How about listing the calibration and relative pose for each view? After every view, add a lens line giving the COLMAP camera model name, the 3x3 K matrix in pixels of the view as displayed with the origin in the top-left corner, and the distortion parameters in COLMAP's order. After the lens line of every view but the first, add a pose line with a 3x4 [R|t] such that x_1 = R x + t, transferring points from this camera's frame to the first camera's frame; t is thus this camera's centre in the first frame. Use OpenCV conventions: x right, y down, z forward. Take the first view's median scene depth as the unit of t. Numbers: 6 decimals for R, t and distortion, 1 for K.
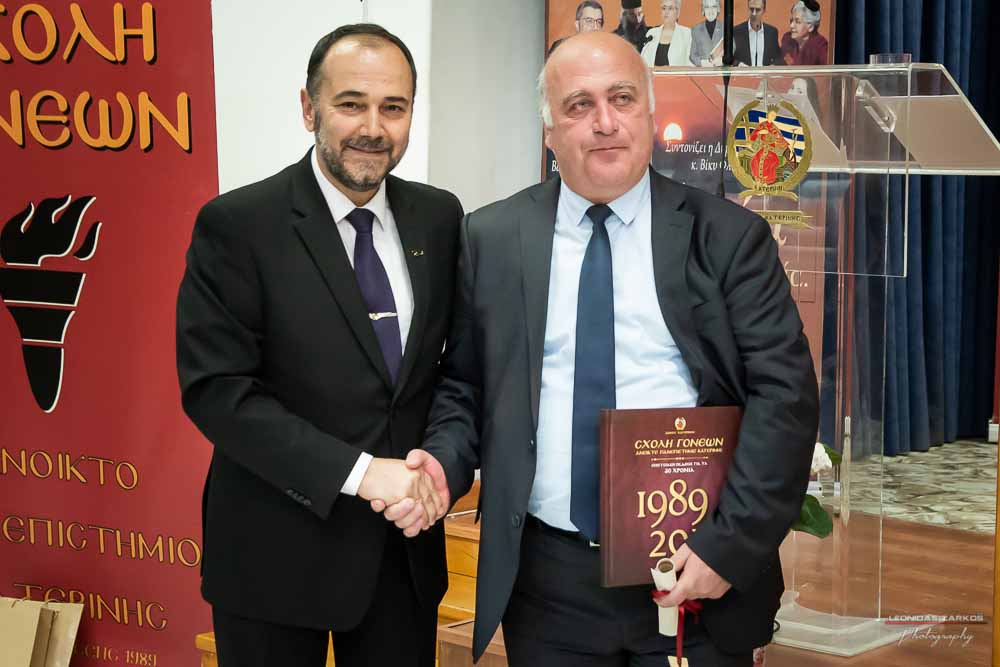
lens RADIAL K [[2061.8, 0, 543.8], [0, 2061.8, 351.3], [0, 0, 1]] dist [0.158493, 0.000000]
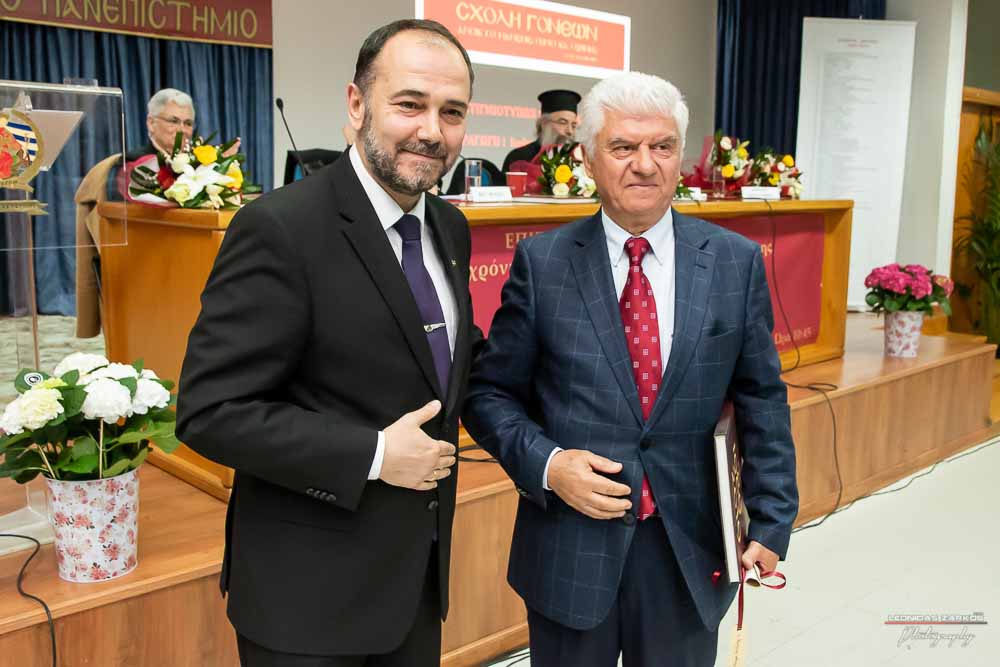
lens RADIAL K [[999.3, 0, 507.6], [0, 999.3, 357.2], [0, 0, 1]] dist [-0.003991, 0.000000]
pose [[0.090341, -0.193233, 0.976985, -0.337071], [0.095613, 0.978148, 0.184622, -0.045199], [-0.991311, 0.076734, 0.106843, 0.503235]]
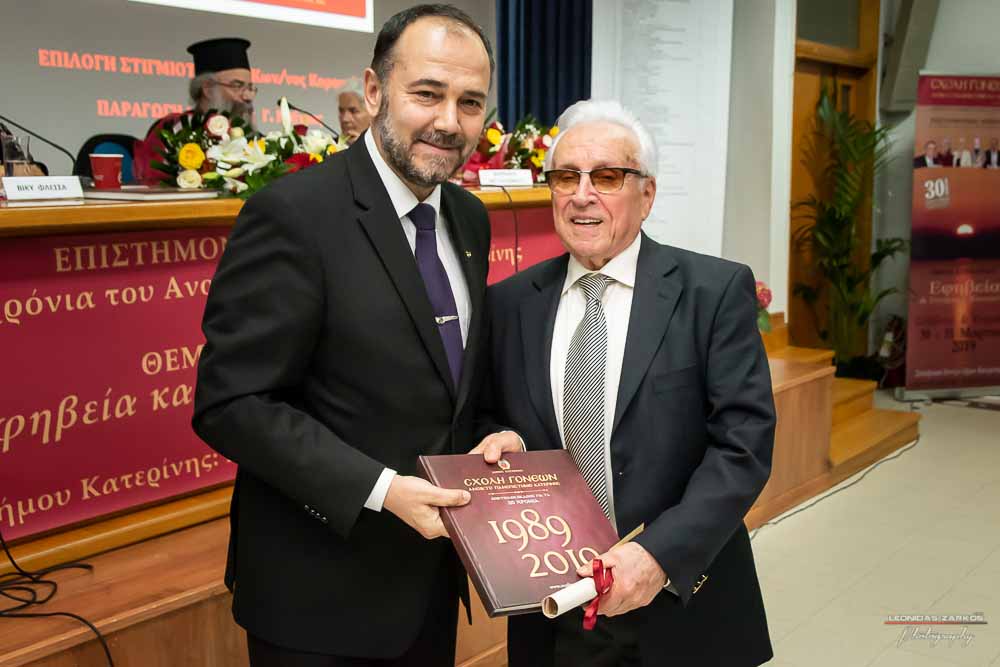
lens RADIAL K [[1215.0, 0, 532.6], [0, 1215.0, 374.1], [0, 0, 1]] dist [0.021684, 0.000000]
pose [[-0.080171, -0.190106, 0.978485, -0.215284], [0.106082, 0.974442, 0.198012, -0.032349], [-0.991120, 0.119674, -0.057956, 0.402654]]
